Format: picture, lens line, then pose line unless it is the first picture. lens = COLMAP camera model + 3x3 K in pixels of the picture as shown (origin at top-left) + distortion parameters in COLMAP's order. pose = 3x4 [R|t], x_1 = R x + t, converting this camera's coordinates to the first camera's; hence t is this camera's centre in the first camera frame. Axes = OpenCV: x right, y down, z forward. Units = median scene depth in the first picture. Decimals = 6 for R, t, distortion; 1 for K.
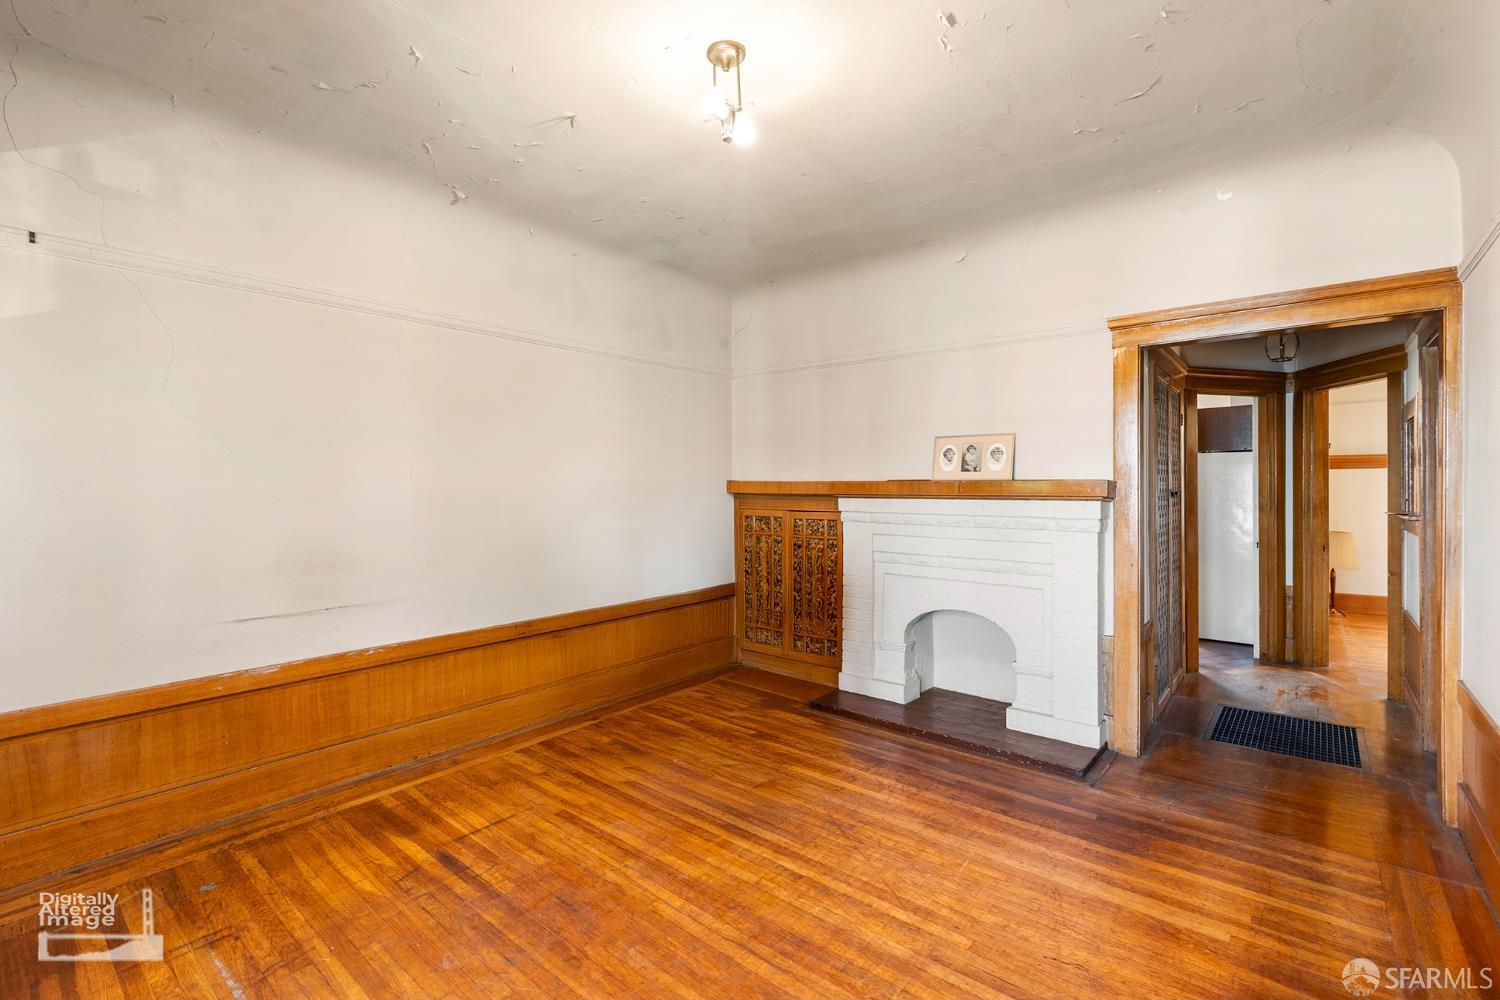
lens RADIAL K [[686.9, 0, 743.8], [0, 686.9, 477.2], [0, 0, 1]] dist [0.000963, -0.000581]
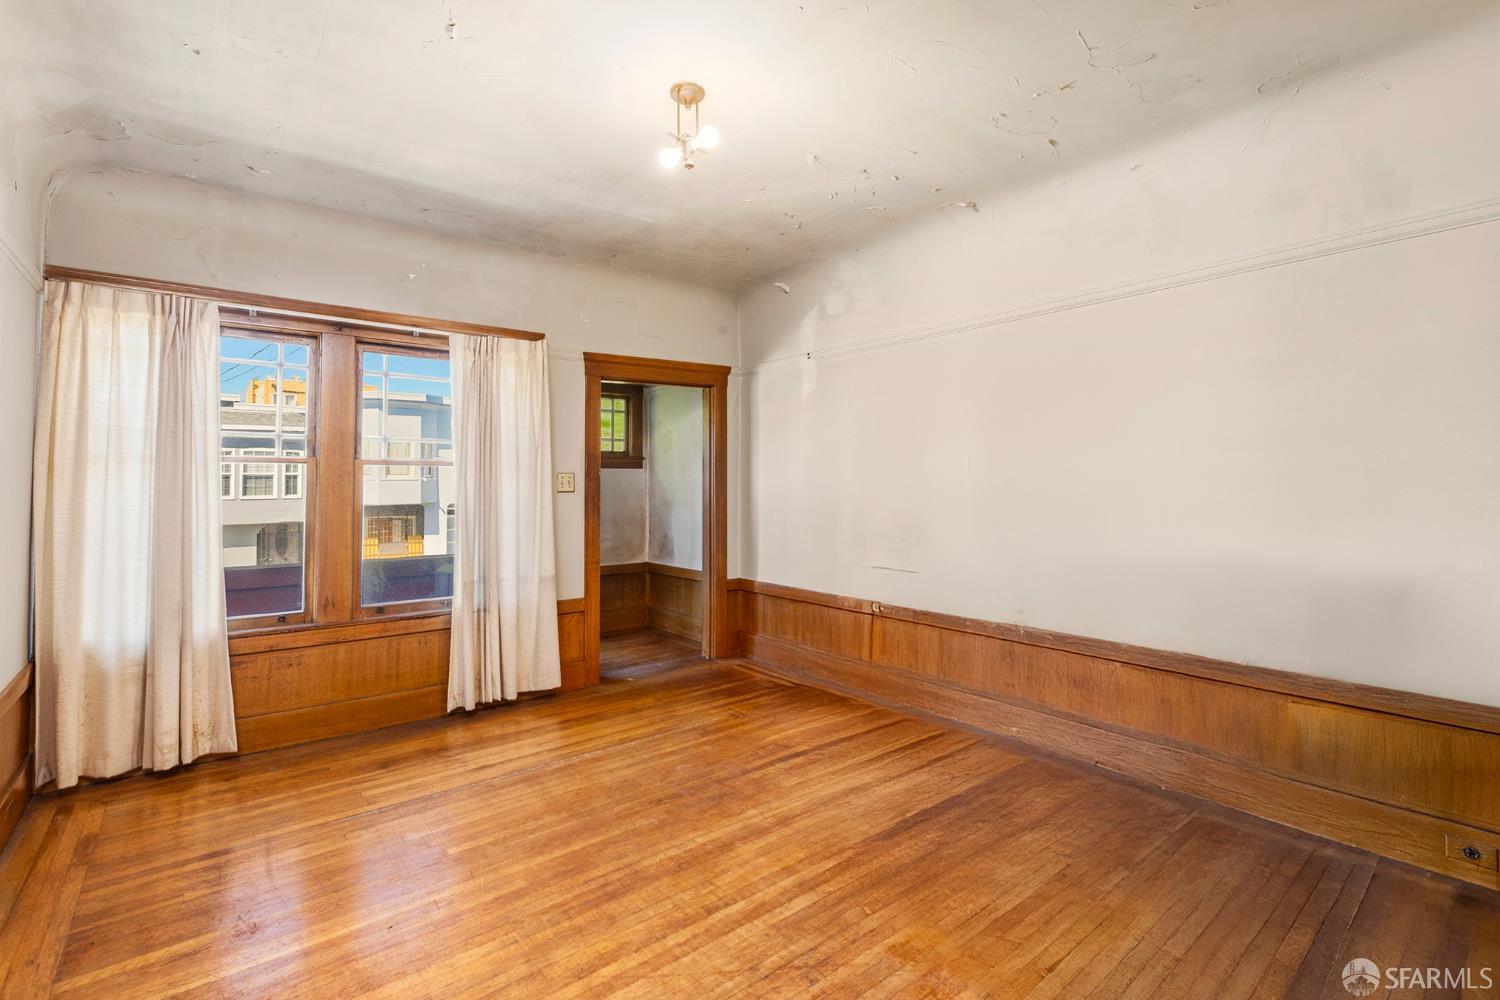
lens RADIAL K [[686.9, 0, 751.1], [0, 686.9, 455.2], [0, 0, 1]] dist [0.000963, -0.000581]
pose [[-0.203948, -0.034618, -0.978370, 0.977211], [0.012299, 0.999205, -0.037919, 0.018699], [0.978905, -0.019766, -0.203360, 1.253849]]
